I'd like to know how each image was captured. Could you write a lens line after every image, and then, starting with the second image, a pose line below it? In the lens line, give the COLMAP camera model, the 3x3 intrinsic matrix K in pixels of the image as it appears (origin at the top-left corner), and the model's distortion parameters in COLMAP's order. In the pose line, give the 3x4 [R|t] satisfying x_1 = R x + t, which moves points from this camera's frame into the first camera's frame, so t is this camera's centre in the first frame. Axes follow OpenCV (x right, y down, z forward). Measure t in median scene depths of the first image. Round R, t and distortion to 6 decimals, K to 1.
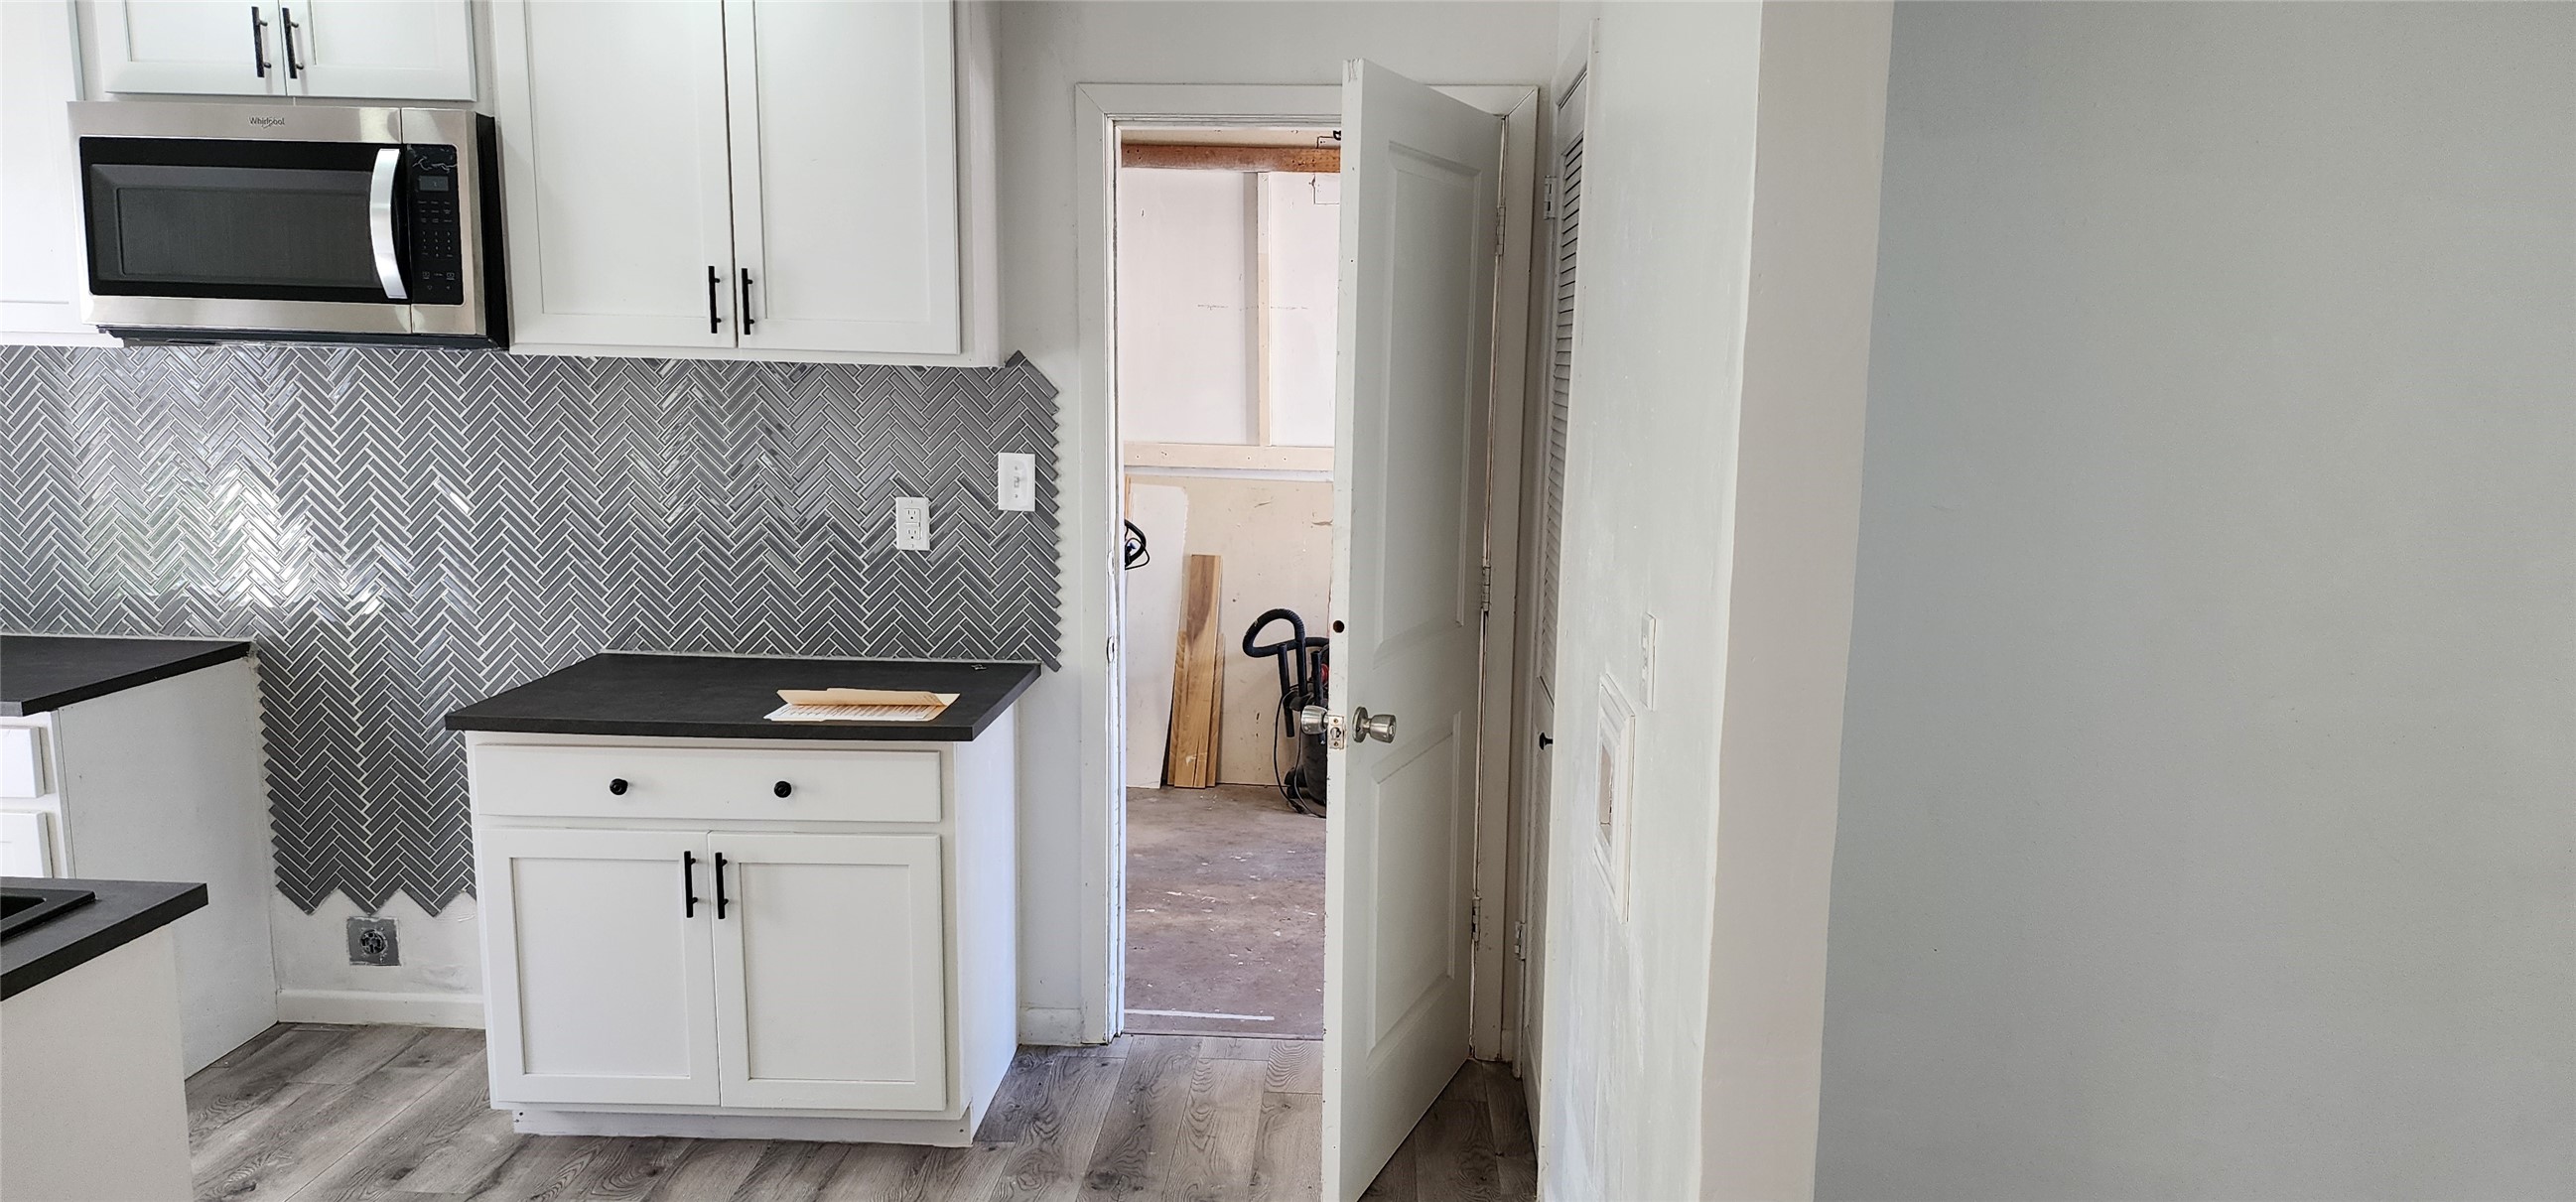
lens RADIAL K [[1736.7, 0, 1296.3], [0, 1736.7, 638.9], [0, 0, 1]] dist [0.090609, -0.078600]
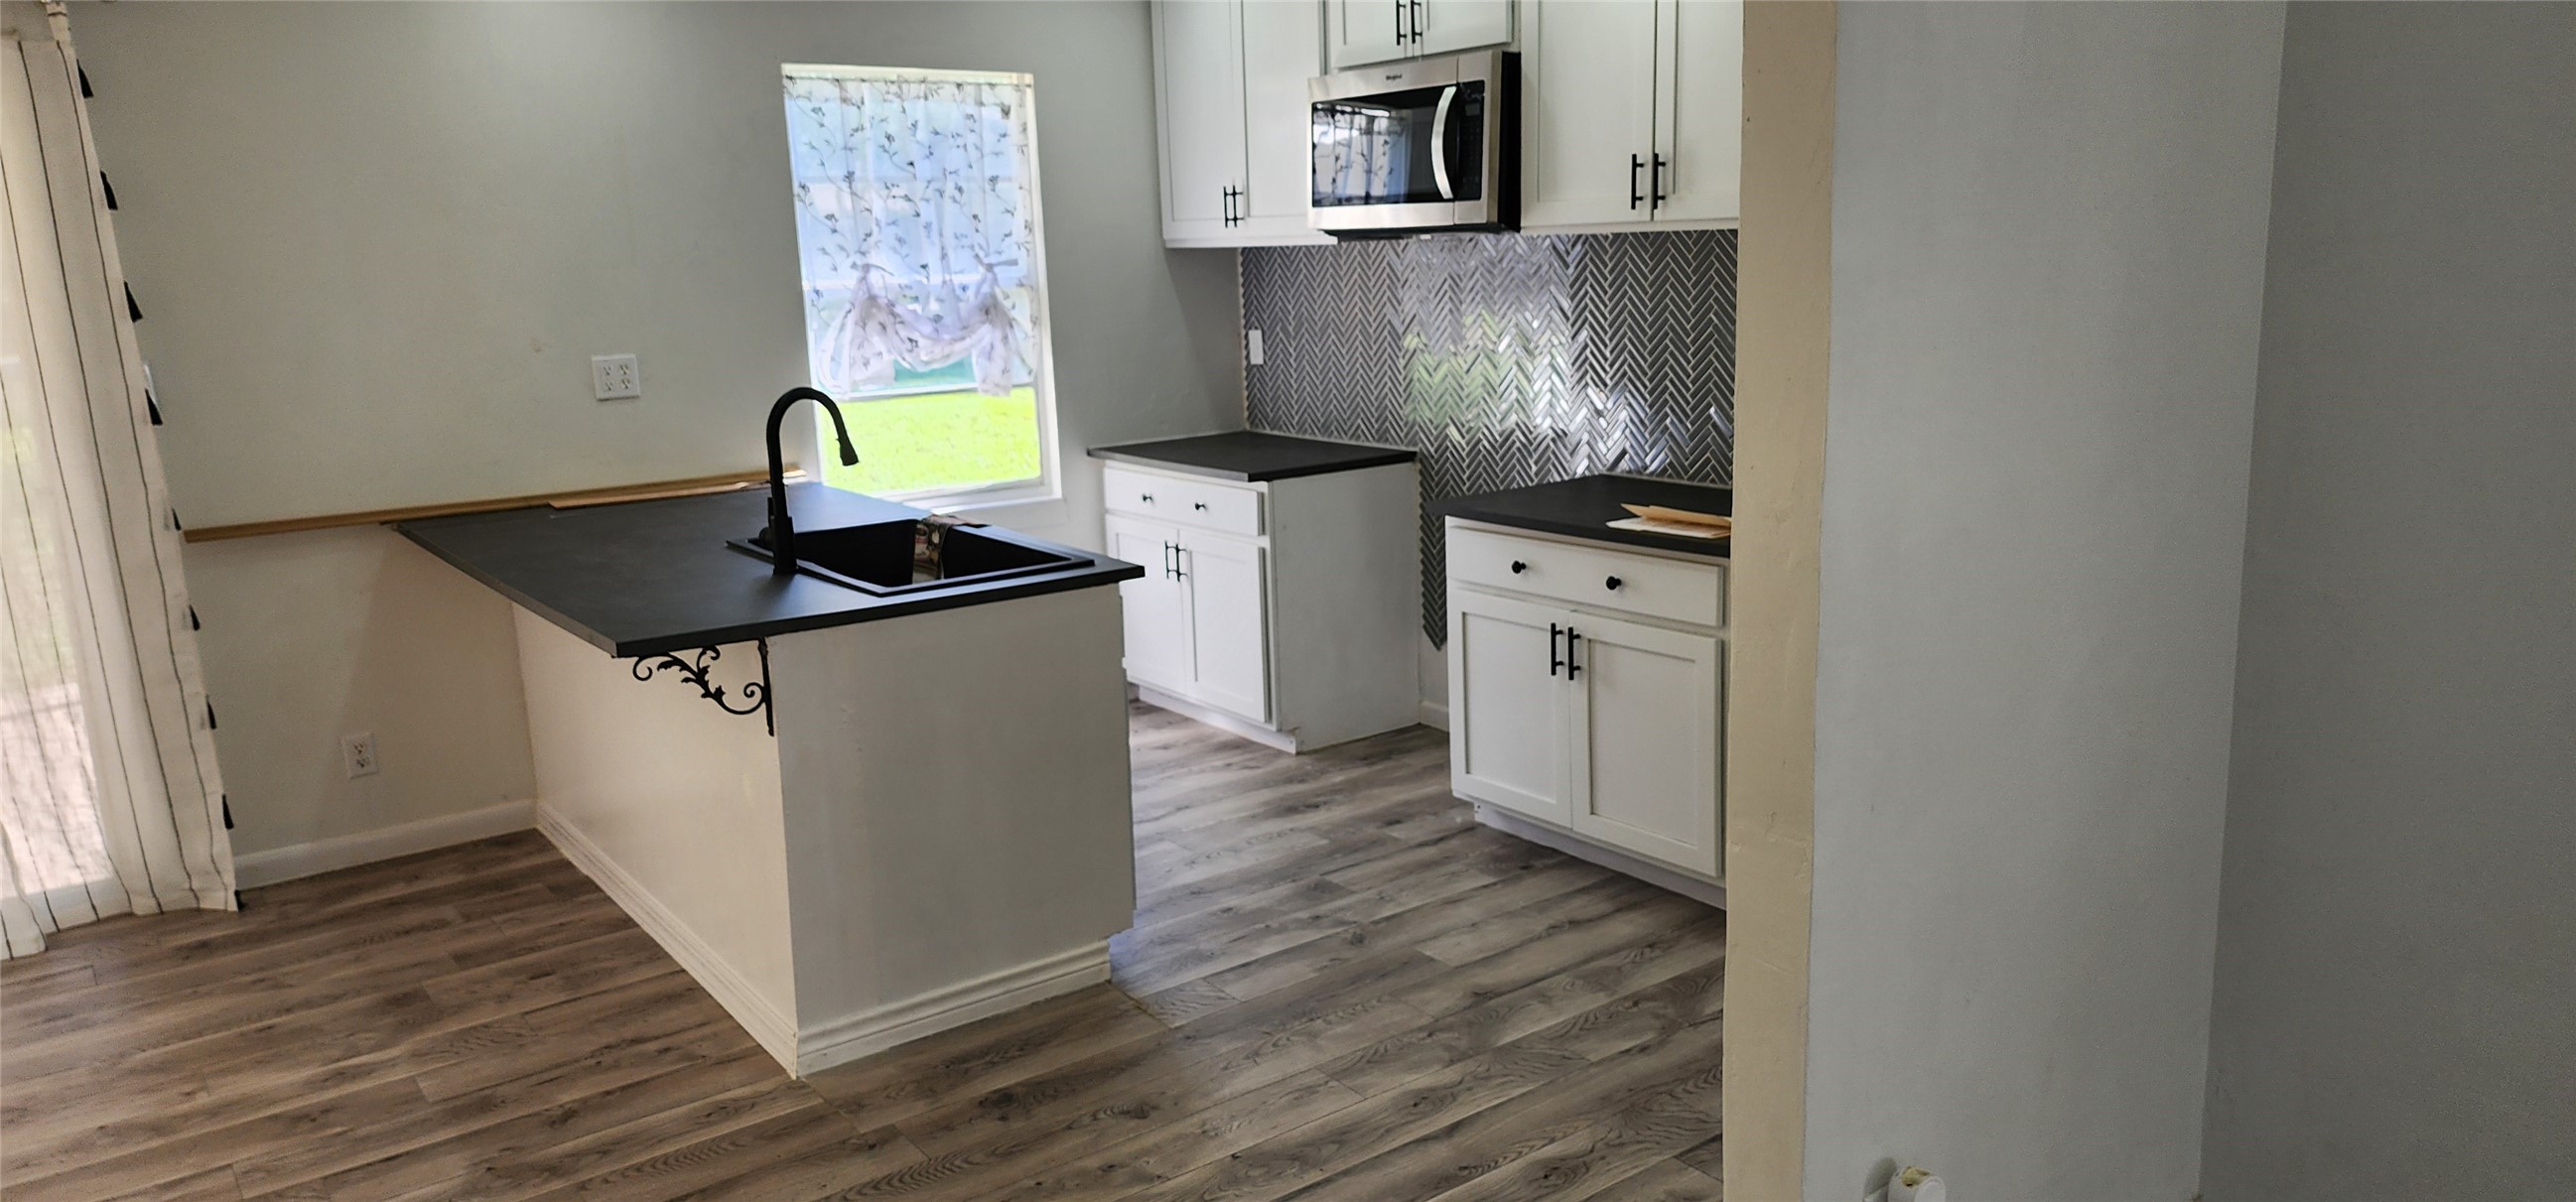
lens RADIAL K [[1766.3, 0, 1285.4], [0, 1766.3, 608.5], [0, 0, 1]] dist [0.092423, -0.082117]
pose [[0.629673, 0.121702, -0.767268, 0.446743], [-0.086562, 0.992494, 0.086388, 0.013725], [0.772022, 0.012020, 0.635482, 0.026928]]
